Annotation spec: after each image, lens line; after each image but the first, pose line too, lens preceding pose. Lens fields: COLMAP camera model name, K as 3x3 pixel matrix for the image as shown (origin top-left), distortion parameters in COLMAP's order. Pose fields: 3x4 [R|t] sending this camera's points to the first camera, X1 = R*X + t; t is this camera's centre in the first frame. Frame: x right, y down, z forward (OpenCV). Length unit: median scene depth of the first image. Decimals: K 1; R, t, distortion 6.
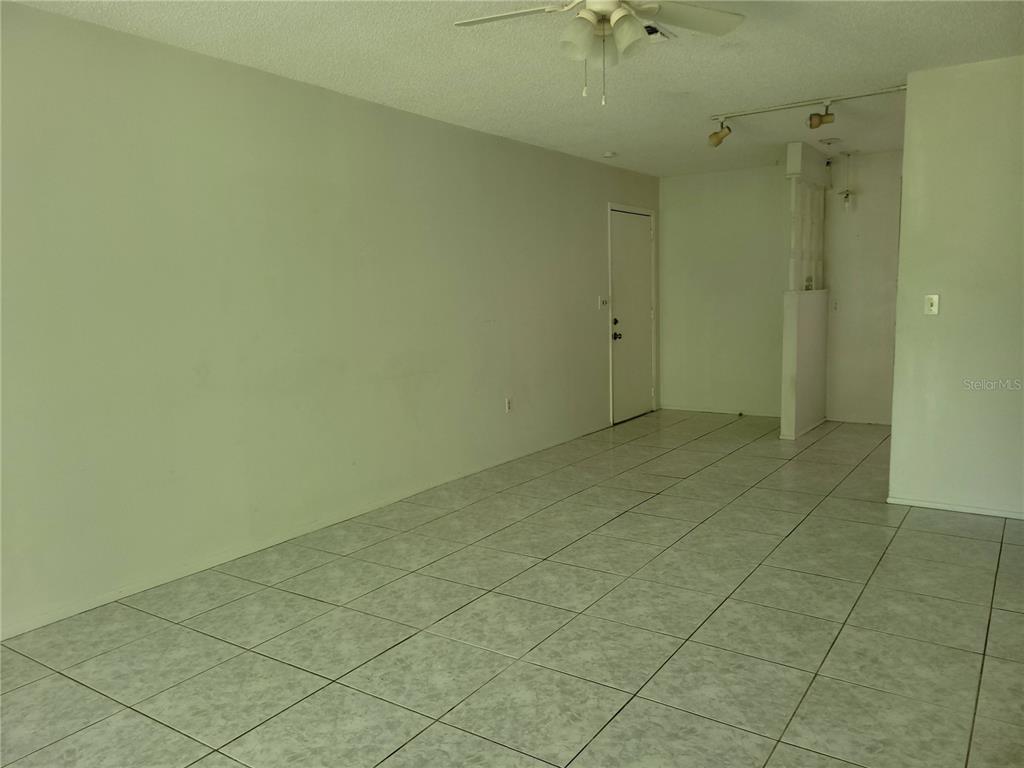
lens RADIAL K [[771.0, 0, 512.0], [0, 771.0, 384.0], [0, 0, 1]] dist [0.043652, -0.006961]
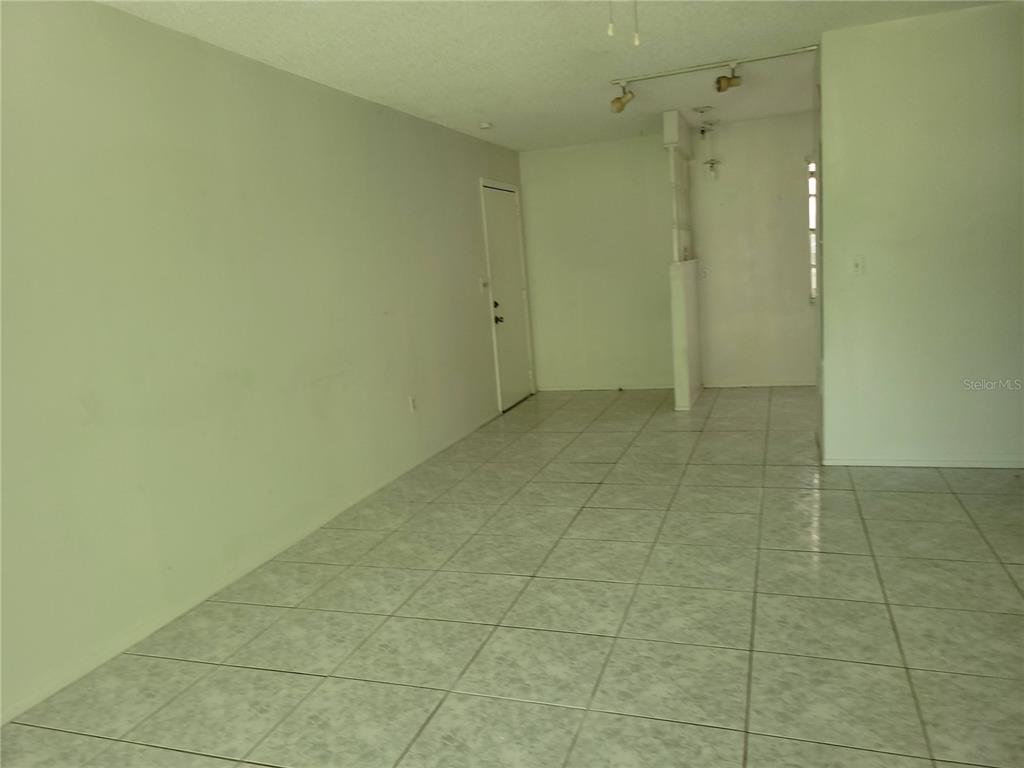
lens RADIAL K [[771.9, 0, 496.4], [0, 771.9, 380.4], [0, 0, 1]] dist [0.054909, -0.035392]
pose [[0.968488, -0.089359, 0.232477, -0.147742], [0.086039, 0.995993, 0.024403, -0.017219], [-0.233726, -0.003632, 0.972296, 0.119817]]
